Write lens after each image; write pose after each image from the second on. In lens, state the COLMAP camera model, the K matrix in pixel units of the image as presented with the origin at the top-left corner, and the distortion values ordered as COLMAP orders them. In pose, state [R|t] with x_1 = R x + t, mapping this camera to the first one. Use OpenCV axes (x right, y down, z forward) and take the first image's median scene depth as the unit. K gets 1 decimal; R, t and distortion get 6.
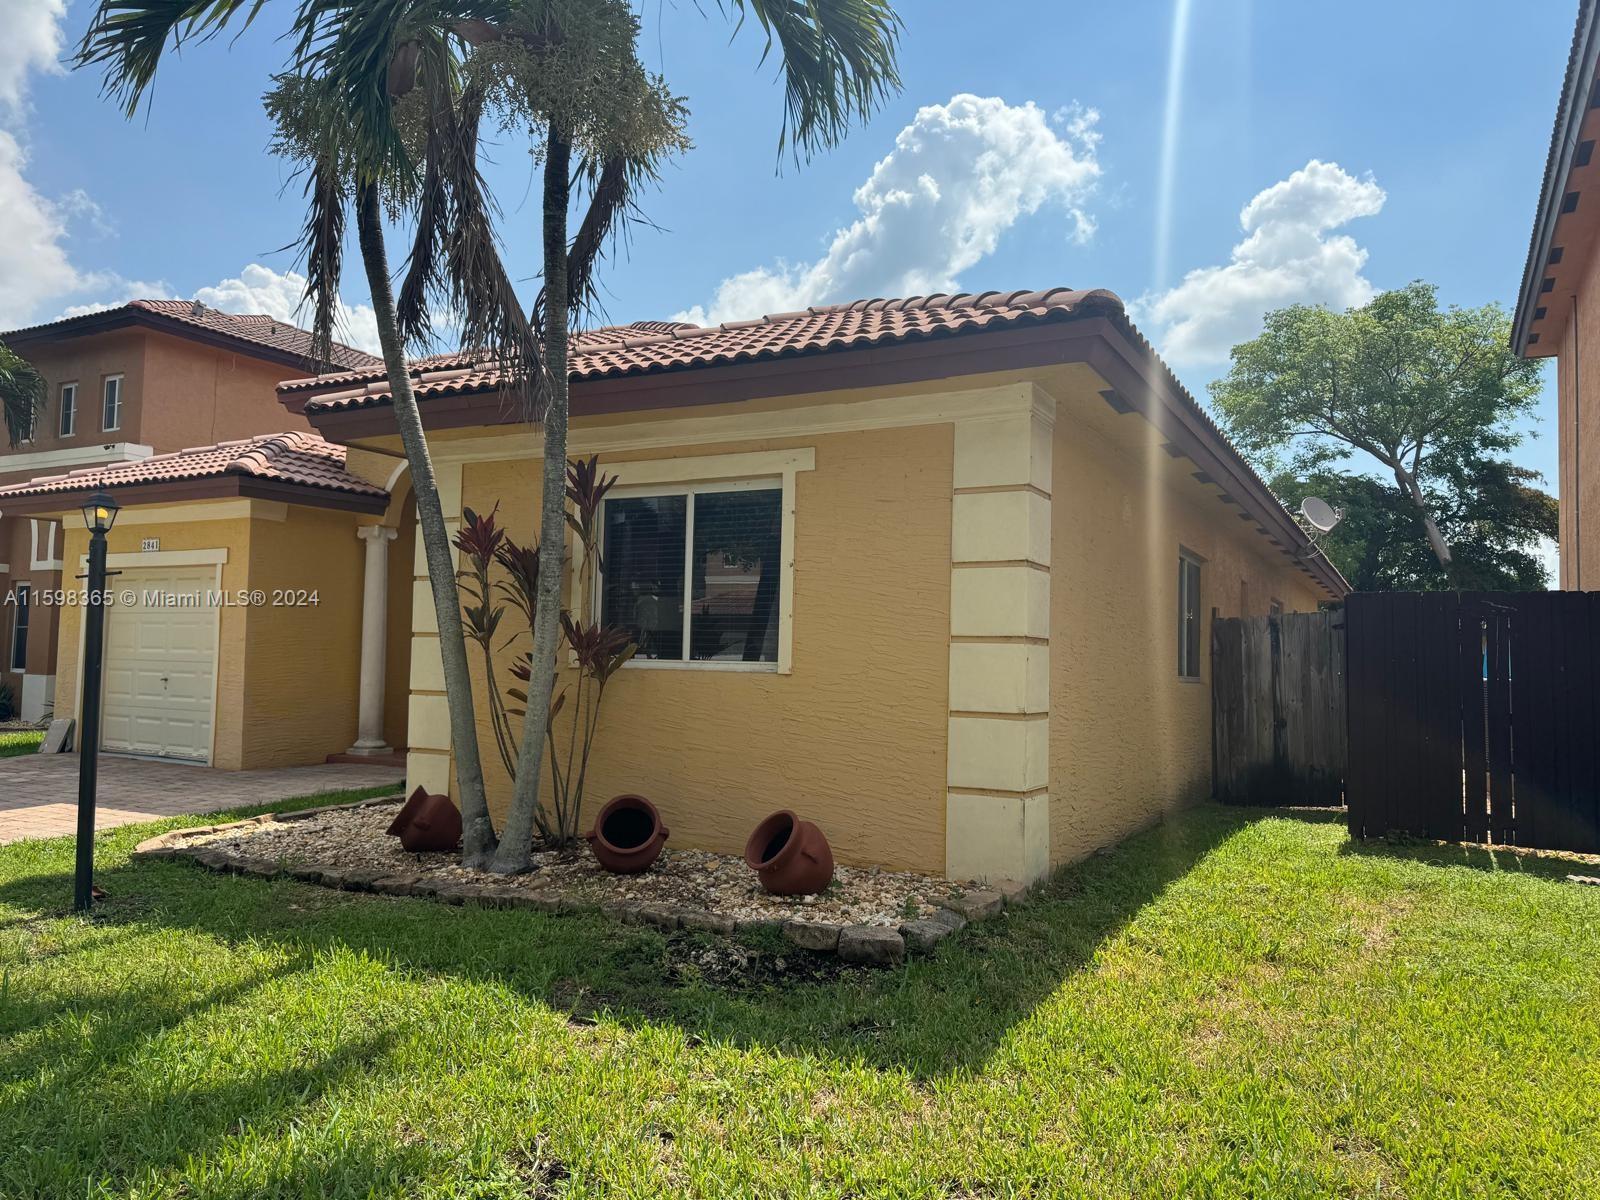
lens RADIAL K [[1140.3, 0, 800.0], [0, 1140.3, 600.0], [0, 0, 1]] dist [-0.001726, -0.000842]
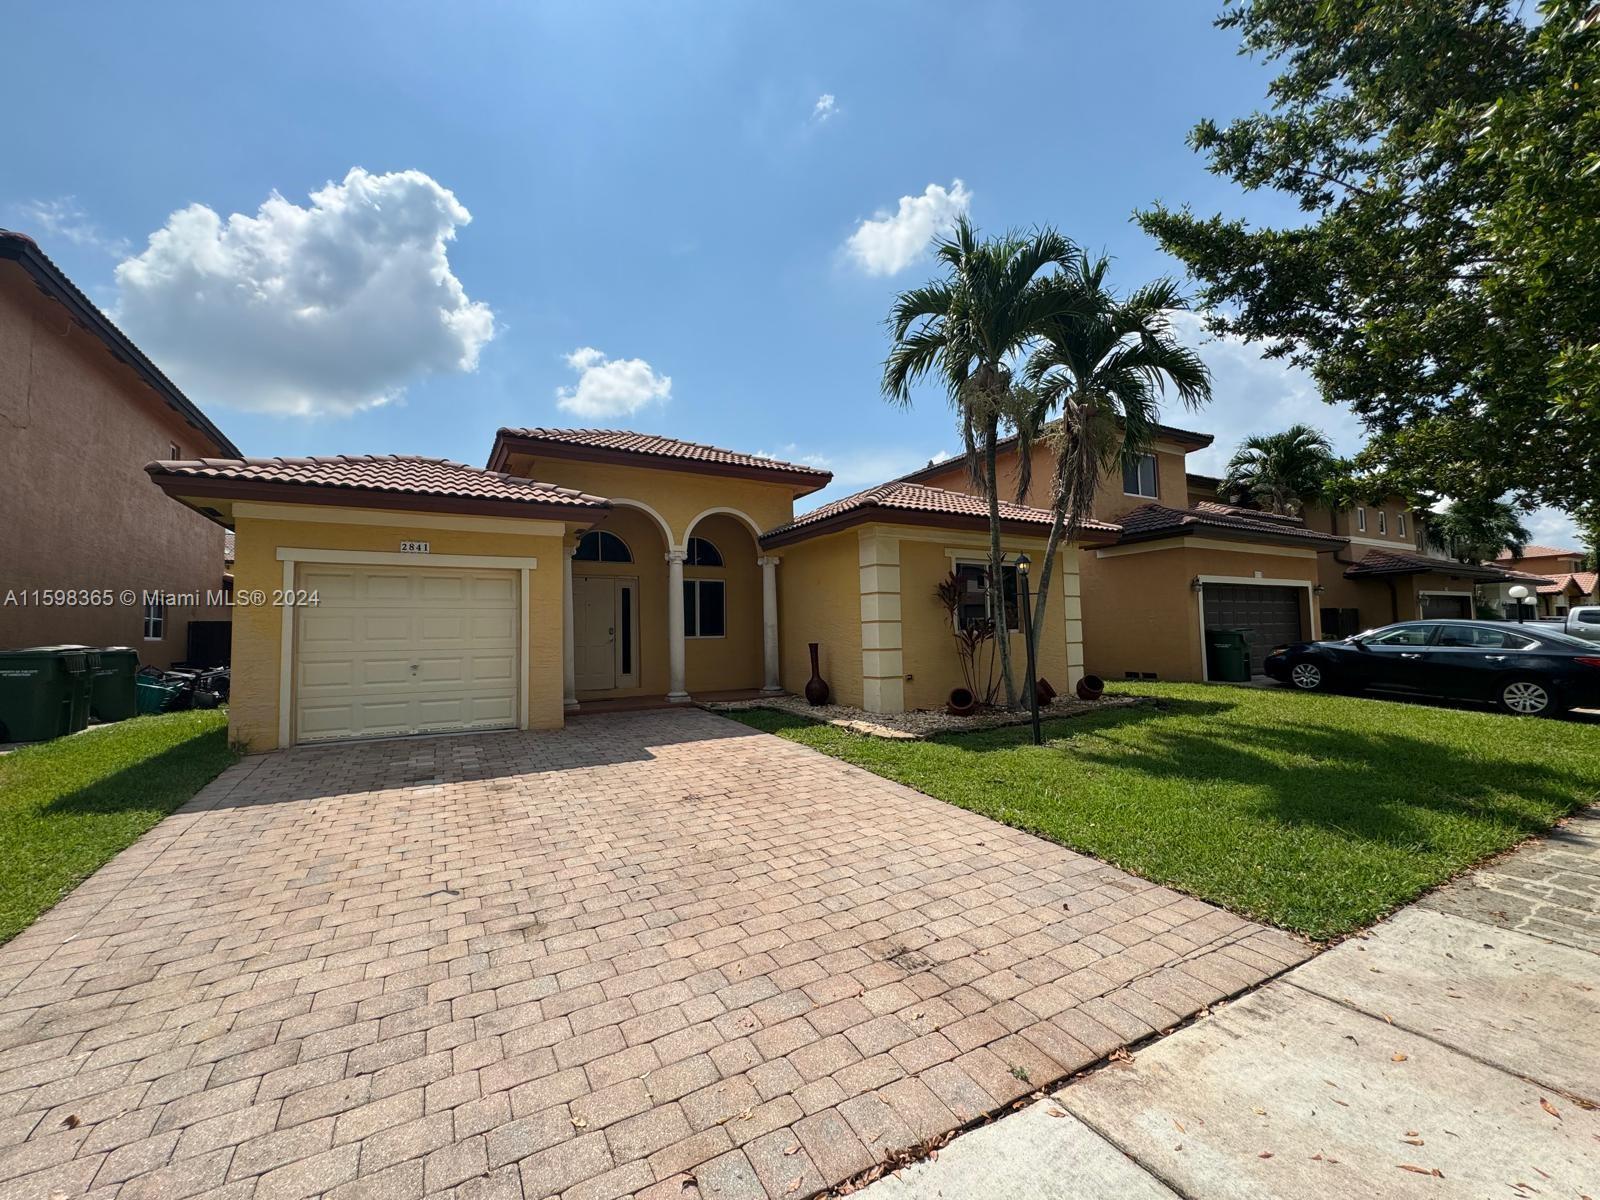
lens RADIAL K [[657.8, 0, 800.0], [0, 657.8, 600.0], [0, 0, 1]] dist [-0.000145, -0.000015]
pose [[0.520669, 0.014456, 0.853637, -0.971059], [-0.015900, 0.999847, -0.007234, 0.002597], [-0.853611, -0.009806, 0.520819, 0.364846]]
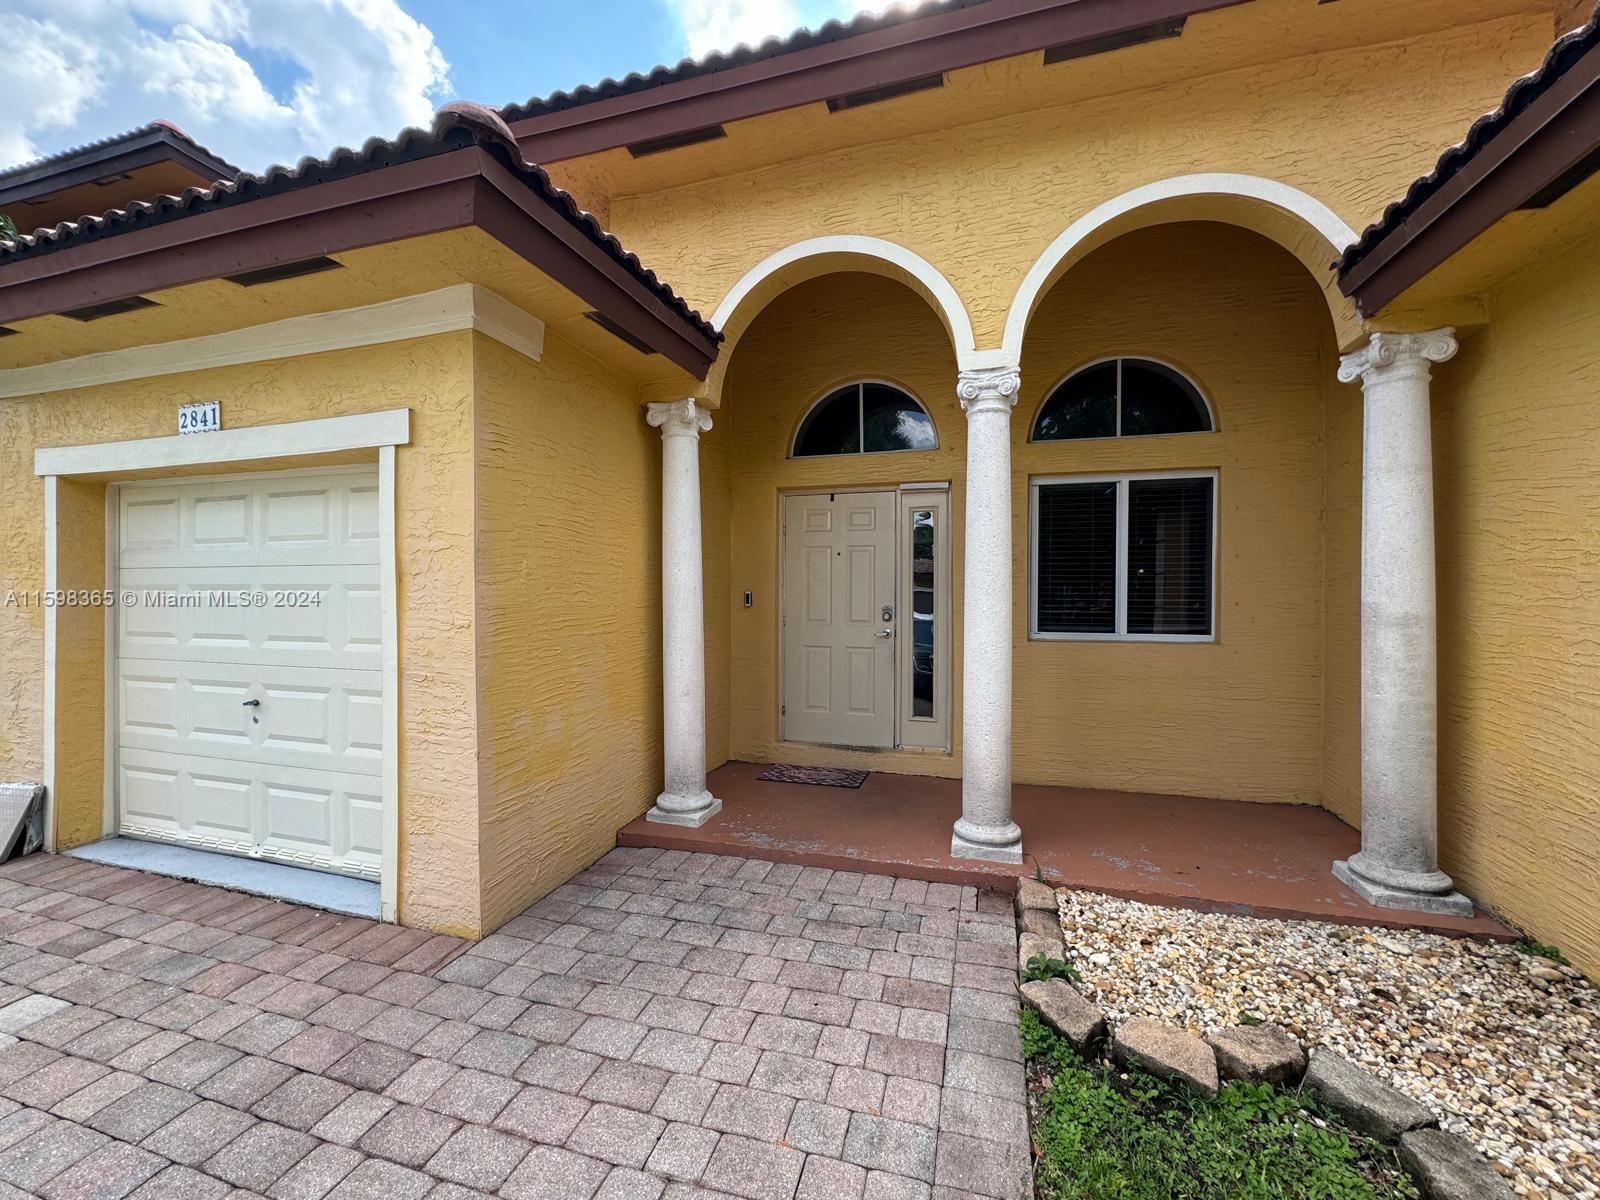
lens RADIAL K [[642.6, 0, 800.0], [0, 642.6, 600.0], [0, 0, 1]] dist [0.000014, -0.000037]
pose [[0.978114, -0.021372, 0.206969, -0.411428], [0.008281, 0.997921, 0.063911, 0.010840], [-0.207904, -0.060798, 0.976258, 0.733359]]
